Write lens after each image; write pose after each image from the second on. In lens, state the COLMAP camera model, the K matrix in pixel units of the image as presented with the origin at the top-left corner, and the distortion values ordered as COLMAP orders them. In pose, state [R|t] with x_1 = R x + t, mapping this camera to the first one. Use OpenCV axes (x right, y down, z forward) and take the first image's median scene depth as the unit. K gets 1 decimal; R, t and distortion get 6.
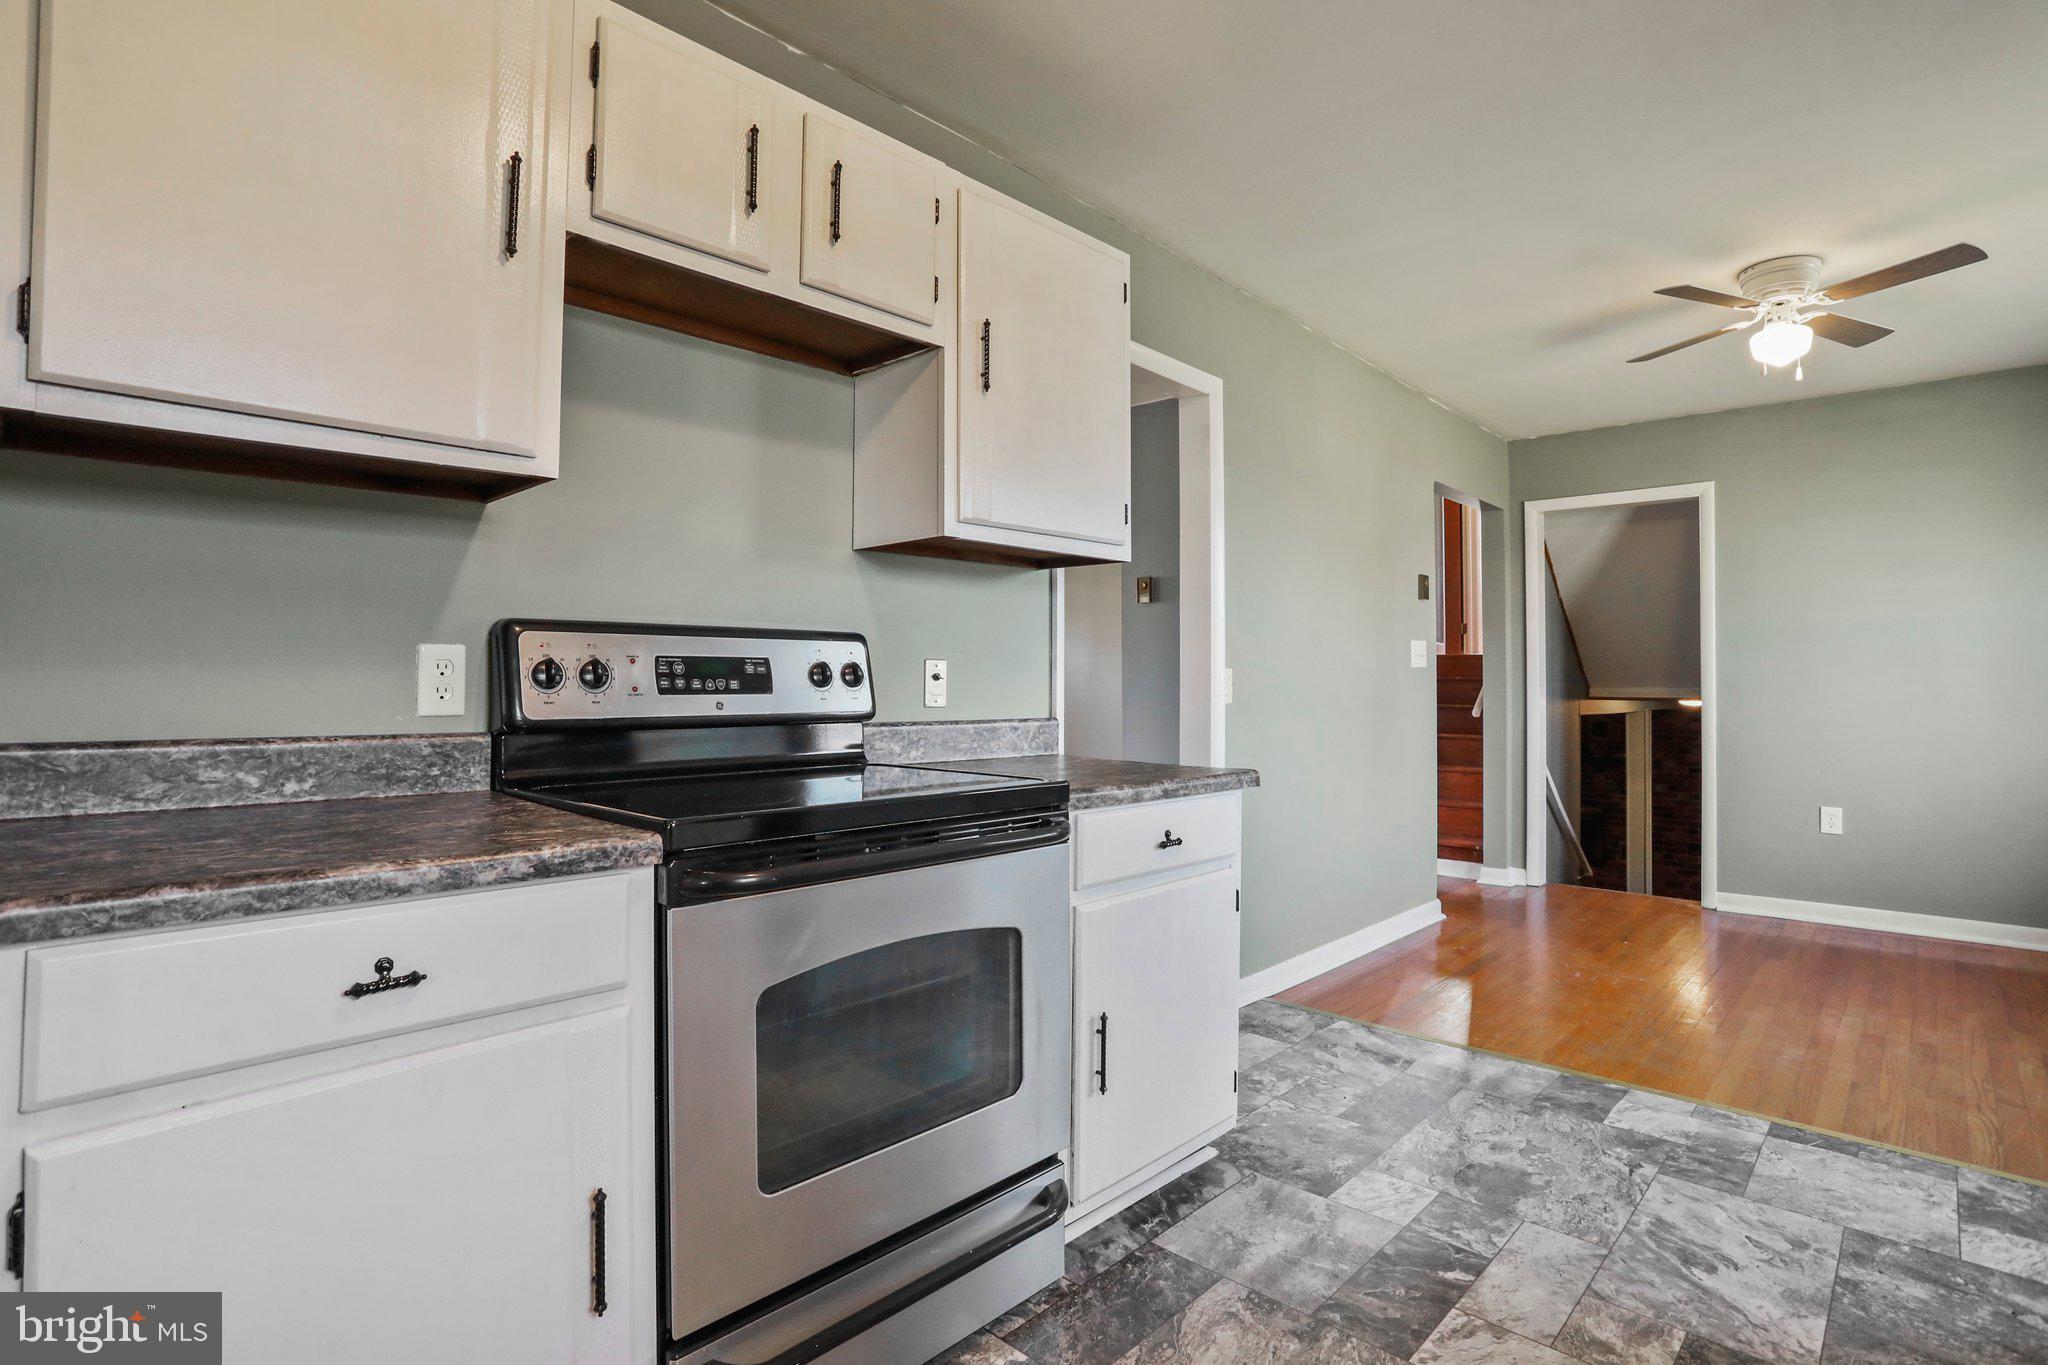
lens RADIAL K [[1012.9, 0, 980.3], [0, 1012.9, 656.5], [0, 0, 1]] dist [-0.046001, 0.010344]
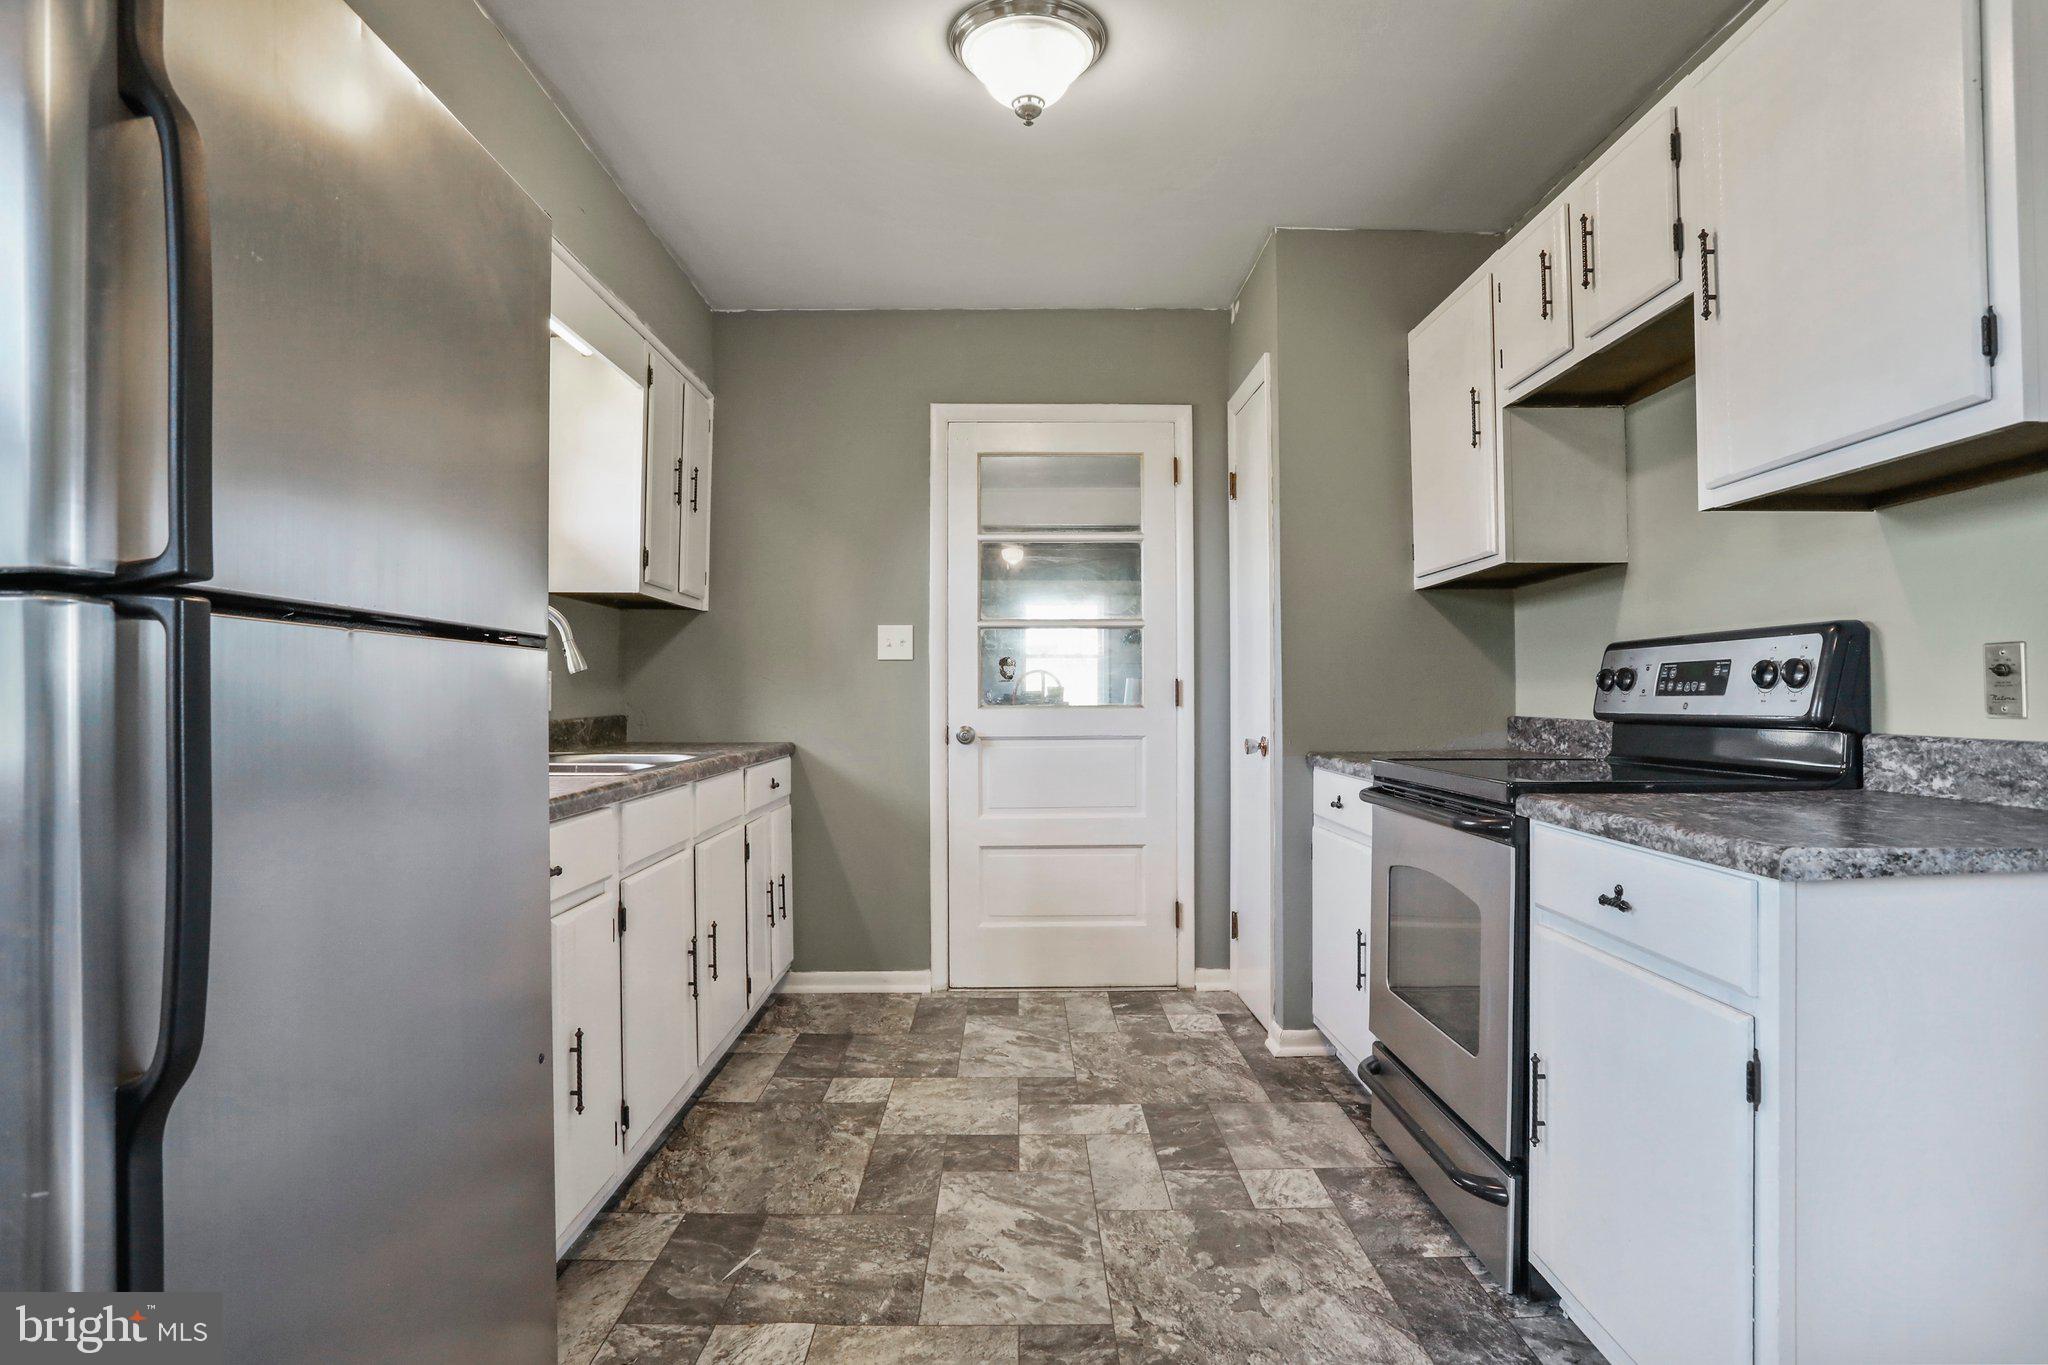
lens RADIAL K [[1126.5, 0, 1006.5], [0, 1126.5, 698.2], [0, 0, 1]] dist [-0.048249, 0.024666]
pose [[-0.718561, -0.001524, -0.695462, 1.319124], [0.018410, 0.999605, -0.021212, 0.058912], [0.695220, -0.028045, -0.718250, 1.496730]]
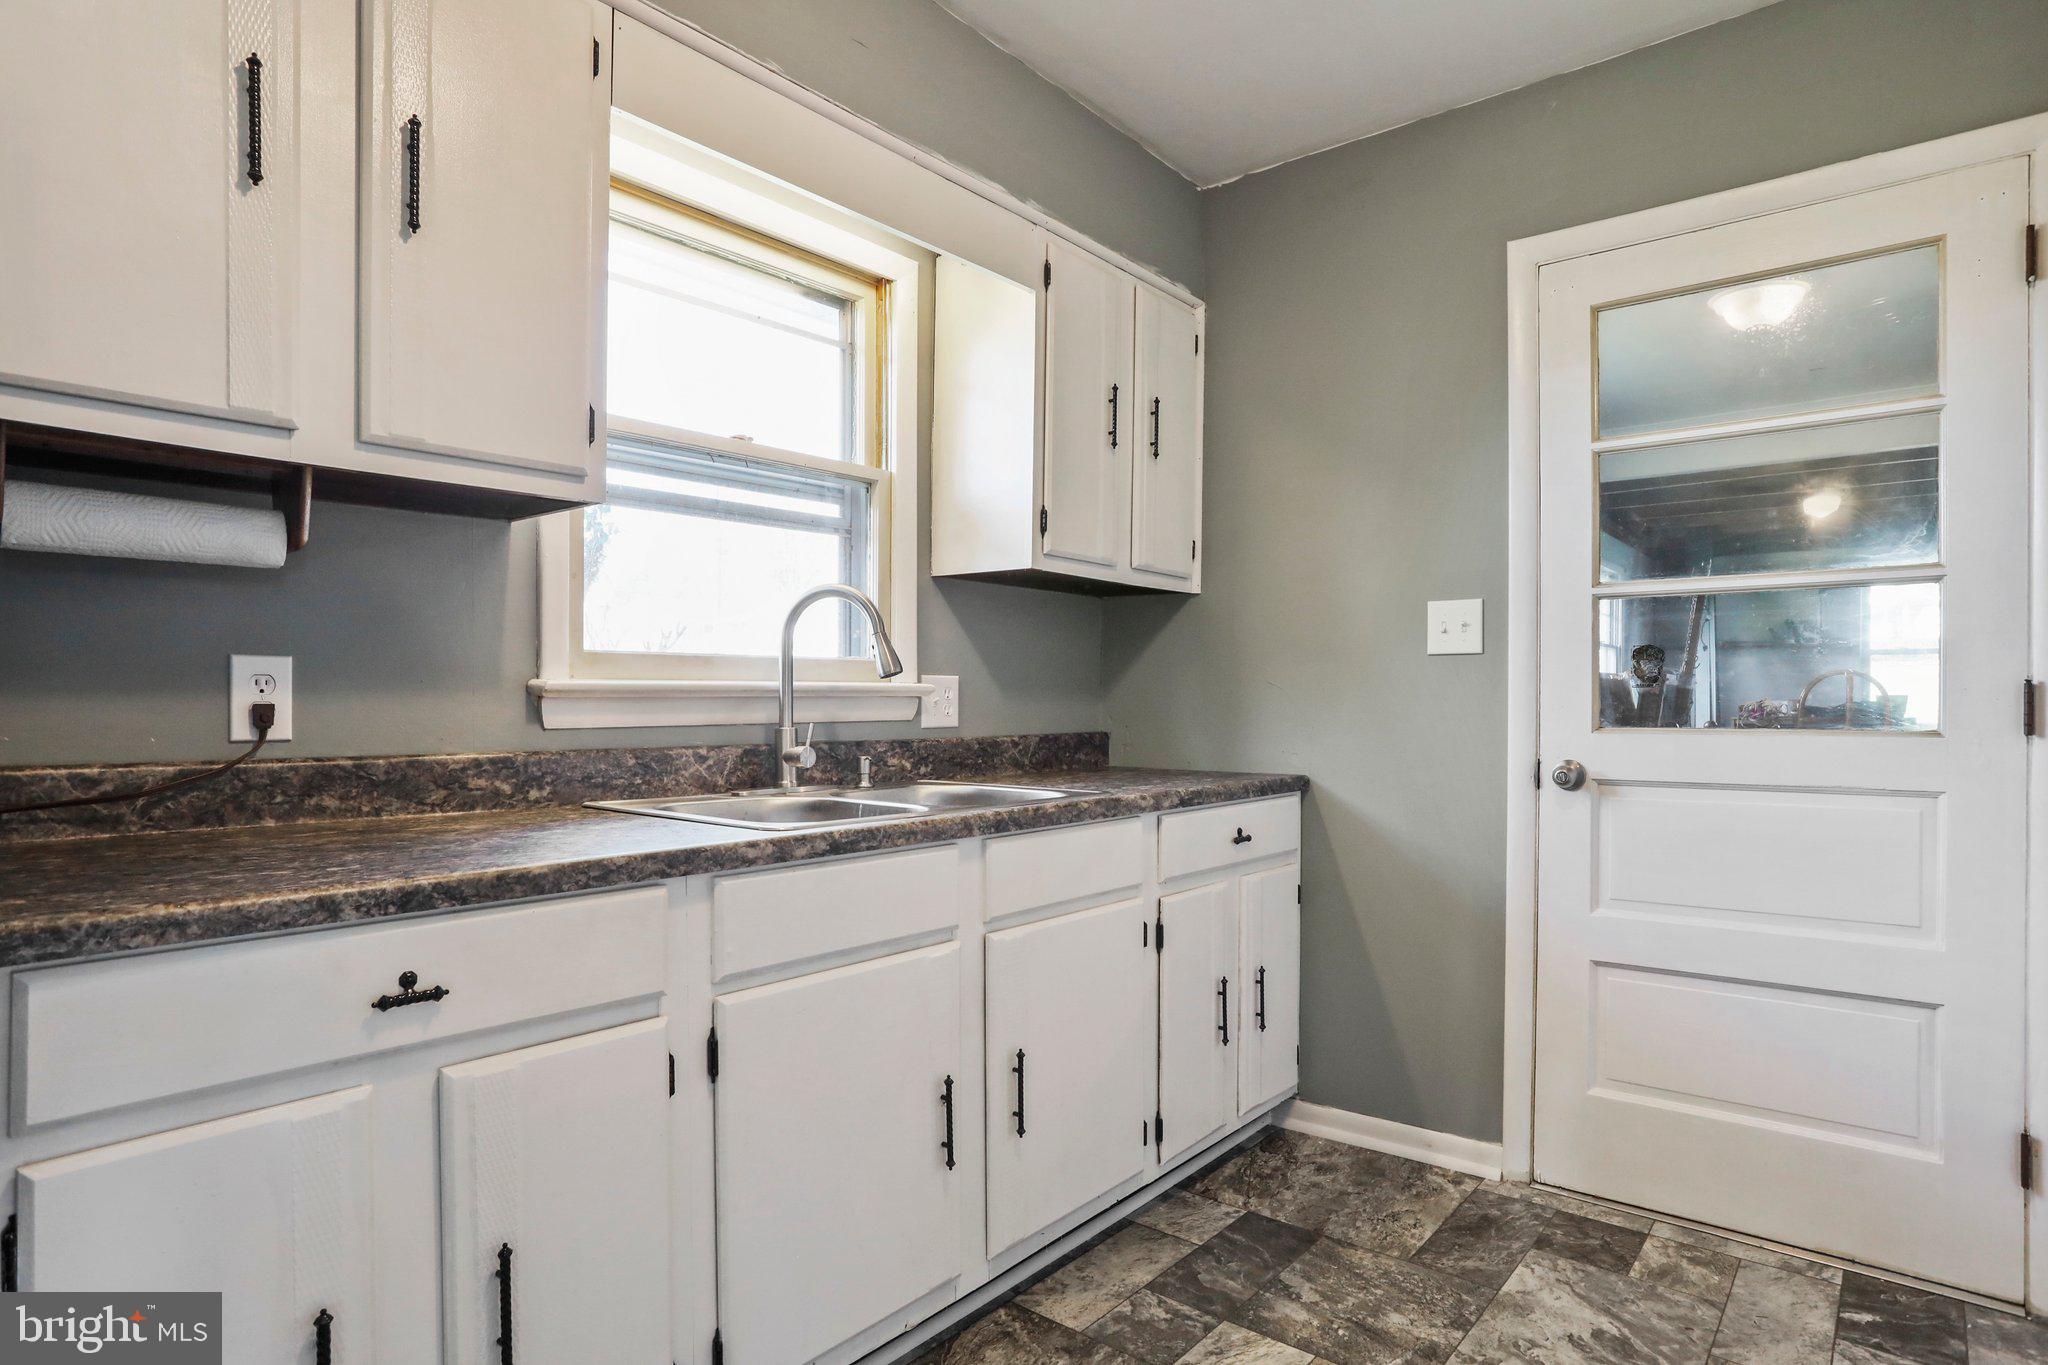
lens RADIAL K [[1126.5, 0, 1004.9], [0, 1126.5, 711.4], [0, 0, 1]] dist [-0.048249, 0.024666]
pose [[-0.996613, -0.007431, -0.081903, 0.877530], [-0.005744, 0.999767, -0.020812, 0.045963], [0.082039, -0.020271, -0.996423, 1.259882]]
